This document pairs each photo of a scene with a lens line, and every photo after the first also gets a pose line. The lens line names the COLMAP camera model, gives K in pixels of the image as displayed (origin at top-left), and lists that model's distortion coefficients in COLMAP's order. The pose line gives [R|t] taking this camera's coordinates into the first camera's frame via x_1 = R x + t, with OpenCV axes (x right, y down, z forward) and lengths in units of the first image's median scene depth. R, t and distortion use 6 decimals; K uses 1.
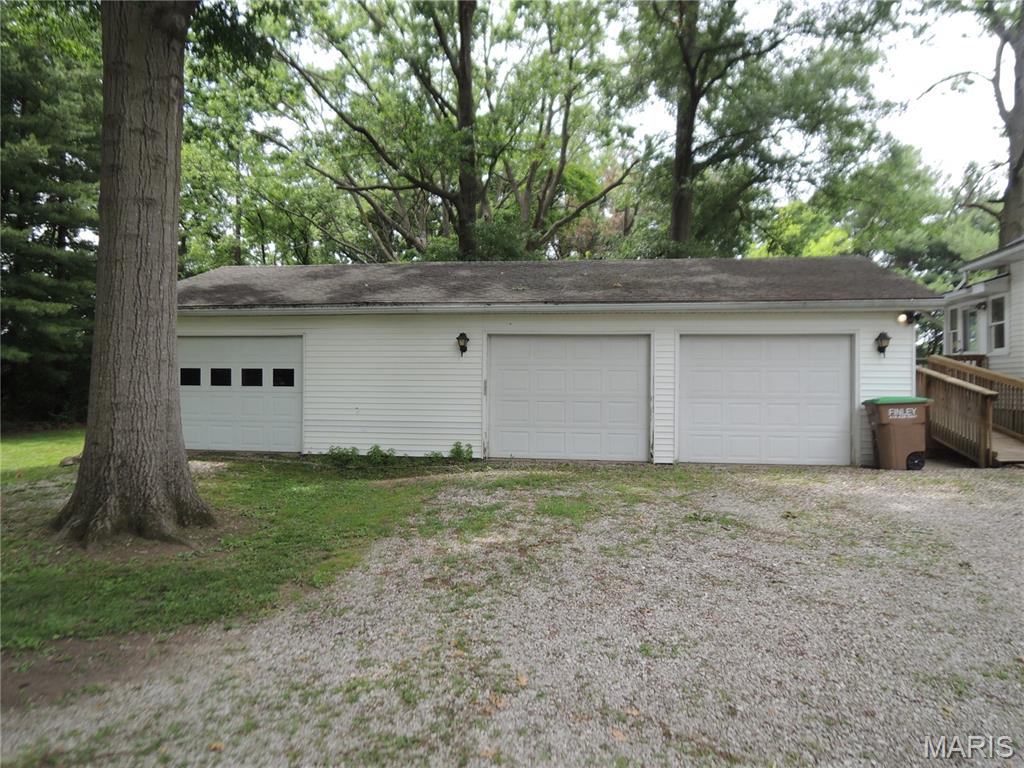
lens RADIAL K [[751.3, 0, 512.0], [0, 751.3, 384.0], [0, 0, 1]] dist [-0.002327, -0.013835]
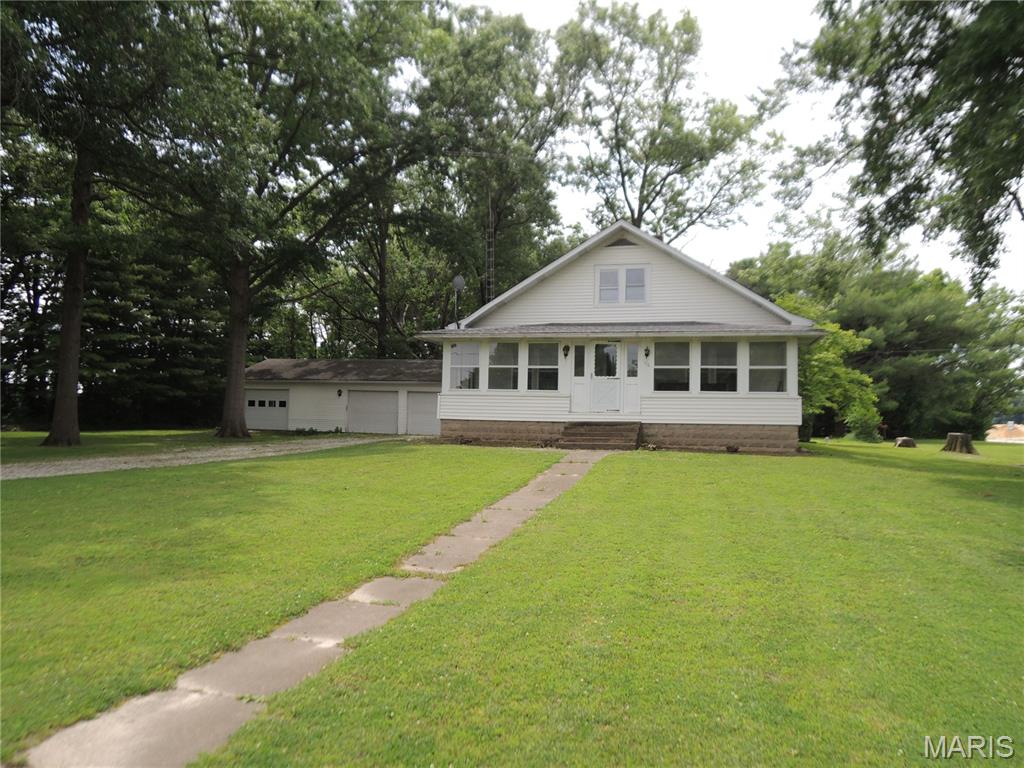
lens RADIAL K [[751.3, 0, 512.0], [0, 751.3, 384.0], [0, 0, 1]] dist [-0.002327, -0.013835]
pose [[0.995028, 0.011740, -0.098897, 0.854771], [-0.016628, 0.998673, -0.048744, 0.040675], [0.098193, 0.050146, 0.993903, -1.777207]]
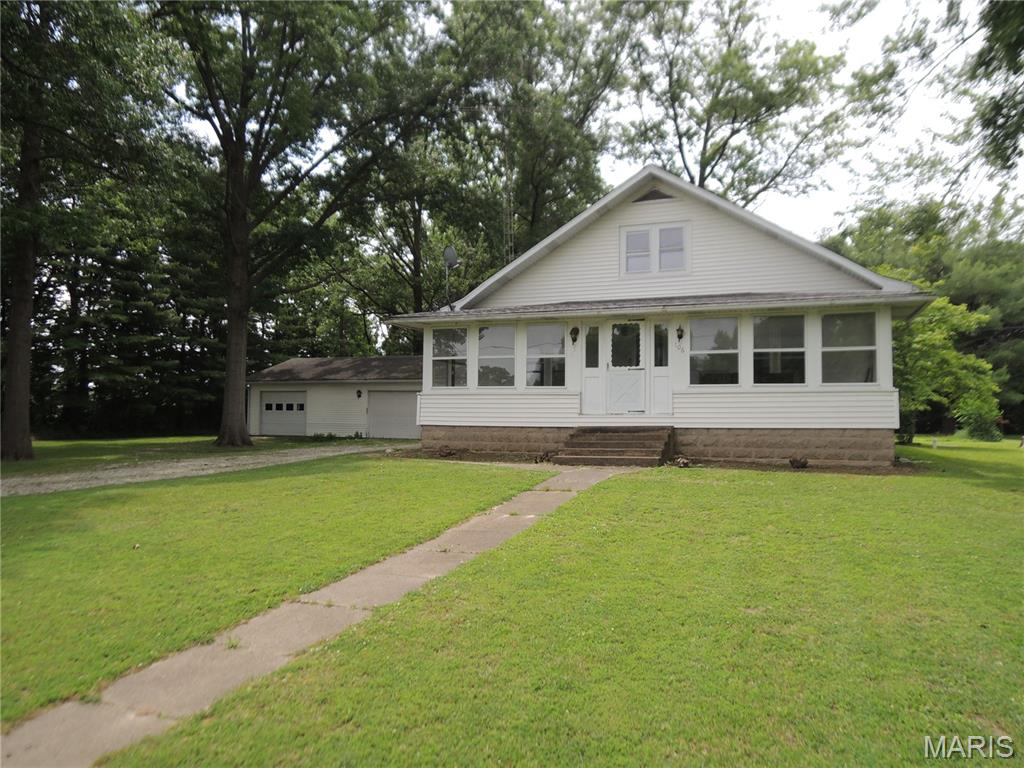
lens RADIAL K [[751.3, 0, 512.0], [0, 751.3, 384.0], [0, 0, 1]] dist [-0.002327, -0.013835]
pose [[0.977805, -0.007325, -0.209387, 0.964327], [-0.002049, 0.999006, -0.044519, 0.025991], [0.209505, 0.043960, 0.976819, -1.399728]]
